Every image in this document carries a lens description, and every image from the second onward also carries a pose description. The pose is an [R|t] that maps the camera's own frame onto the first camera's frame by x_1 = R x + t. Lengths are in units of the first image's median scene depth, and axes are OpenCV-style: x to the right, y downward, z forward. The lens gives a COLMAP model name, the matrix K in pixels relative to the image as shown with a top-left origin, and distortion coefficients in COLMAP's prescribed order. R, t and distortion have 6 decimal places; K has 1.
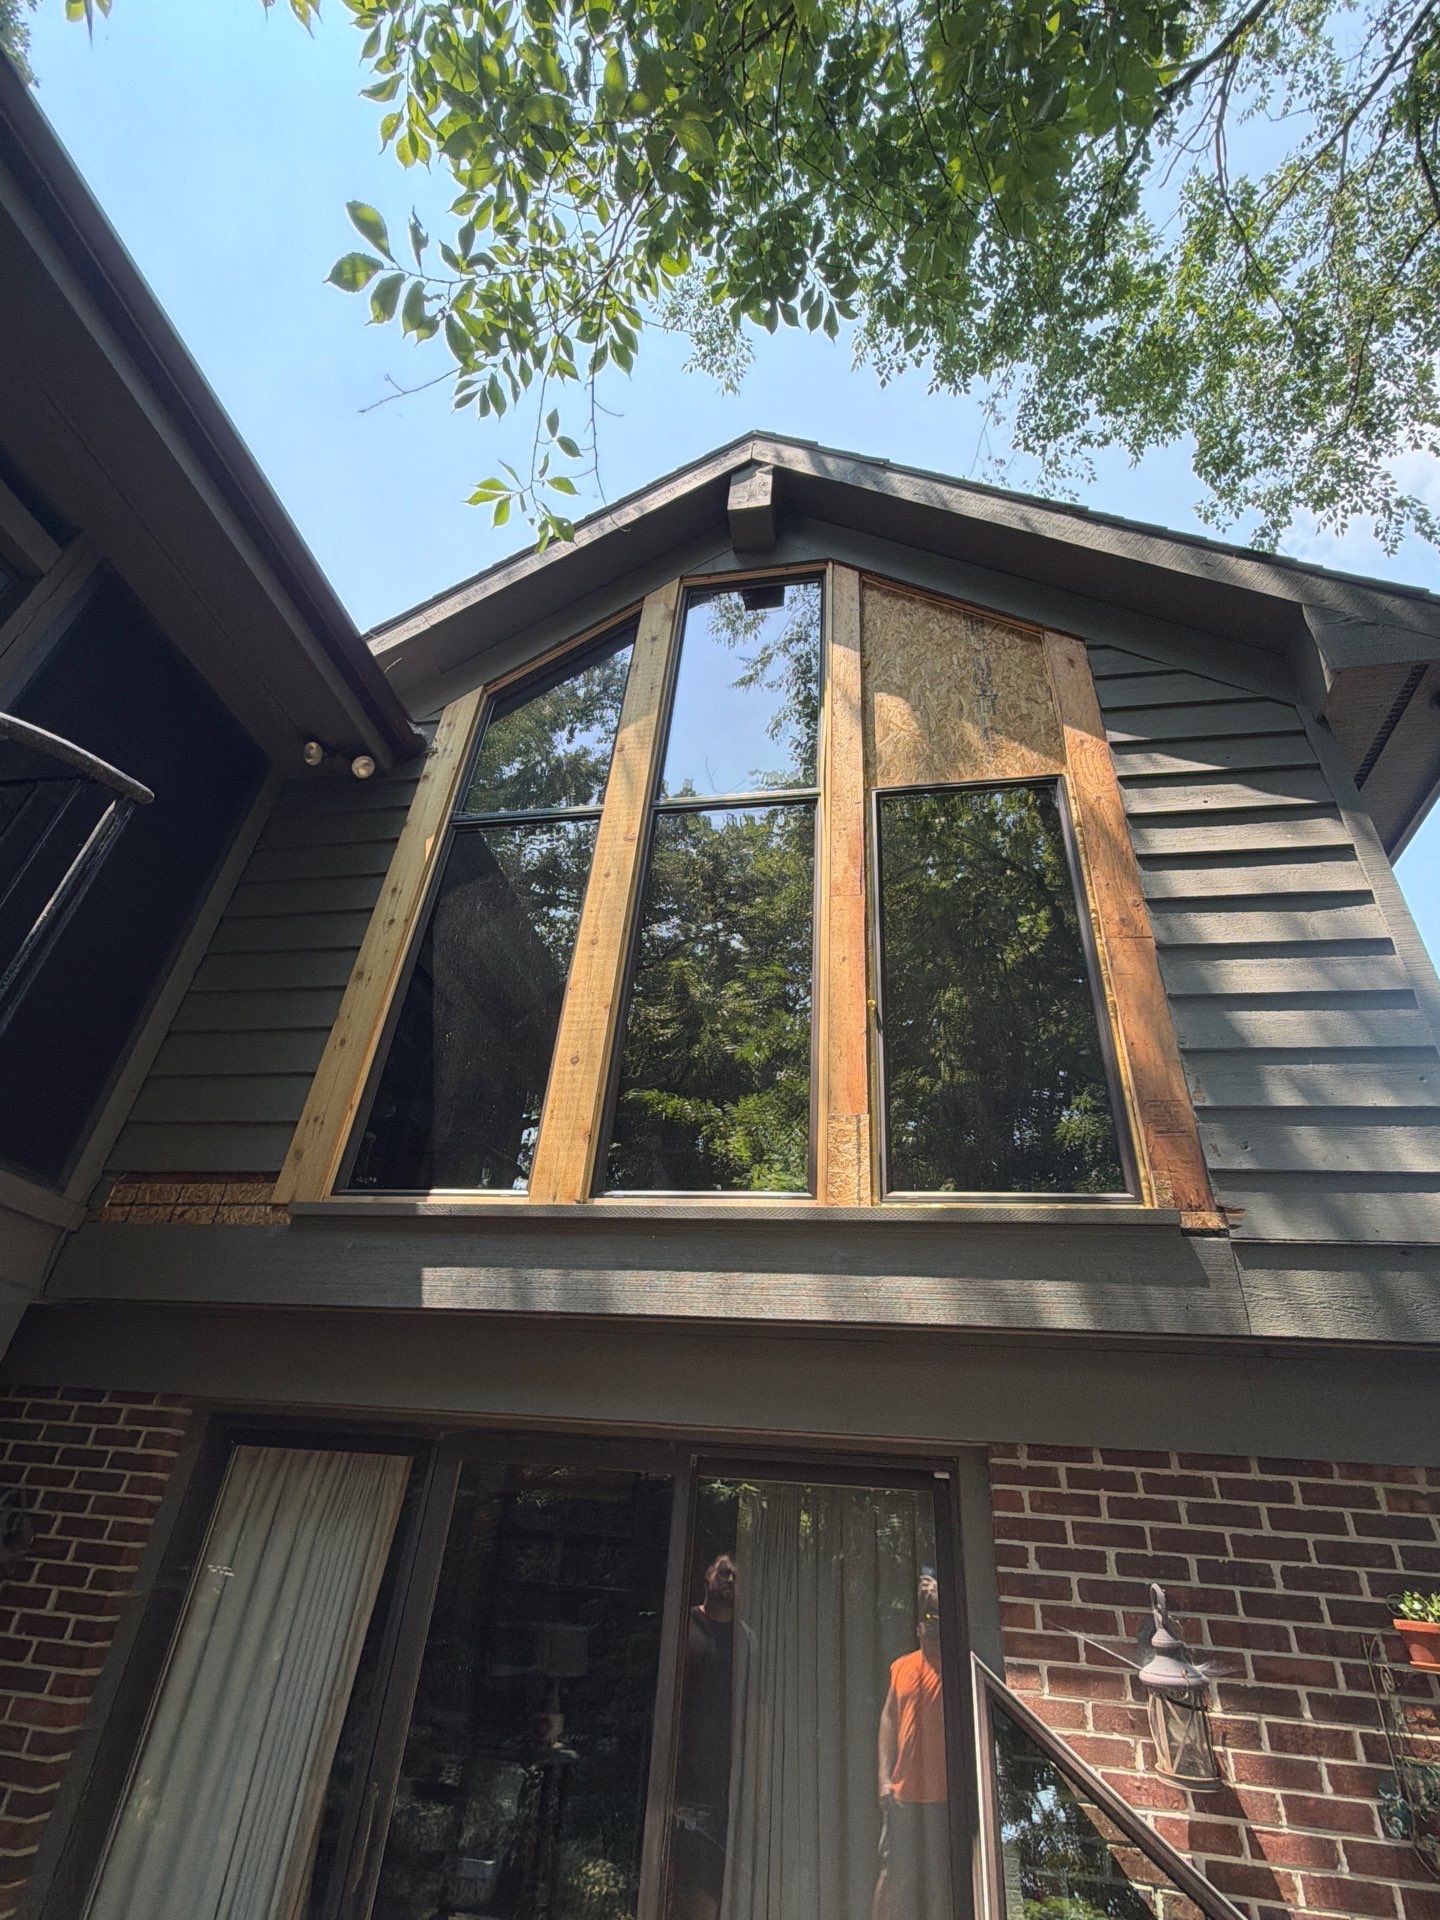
lens RADIAL K [[898.3, 0, 720.0], [0, 898.3, 960.0], [0, 0, 1]] dist [-0.001311, -0.000914]
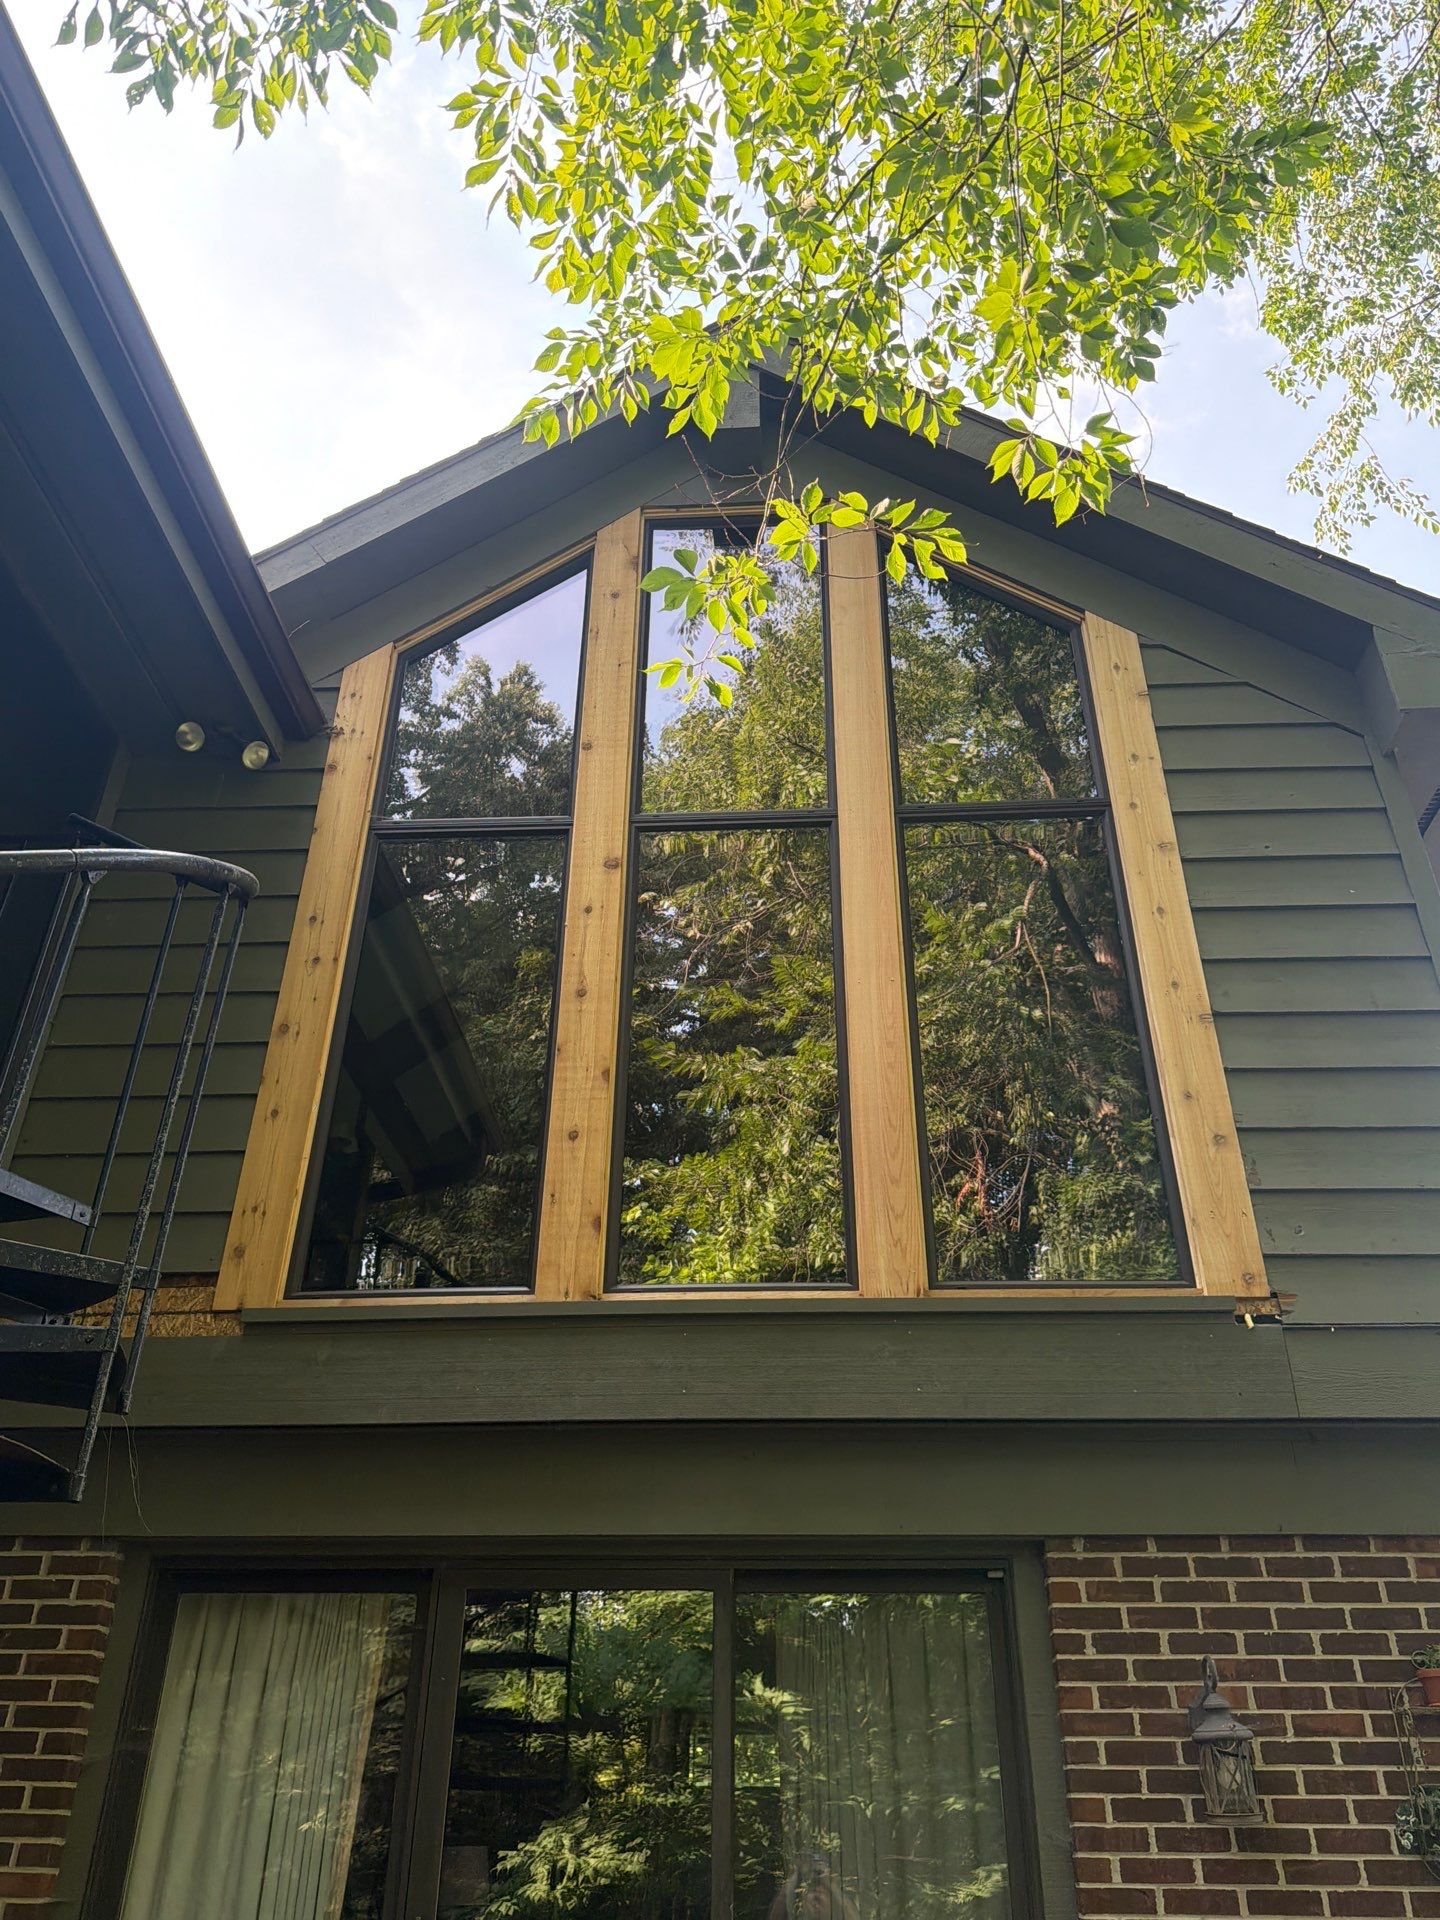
lens RADIAL K [[1460.5, 0, 713.1], [0, 1460.5, 920.3], [0, 0, 1]] dist [0.001245, -0.009669]
pose [[0.991593, 0.014234, 0.128607, -0.246682], [-0.014710, 0.999888, 0.002752, -0.120169], [-0.128554, -0.004621, 0.991692, -0.476426]]
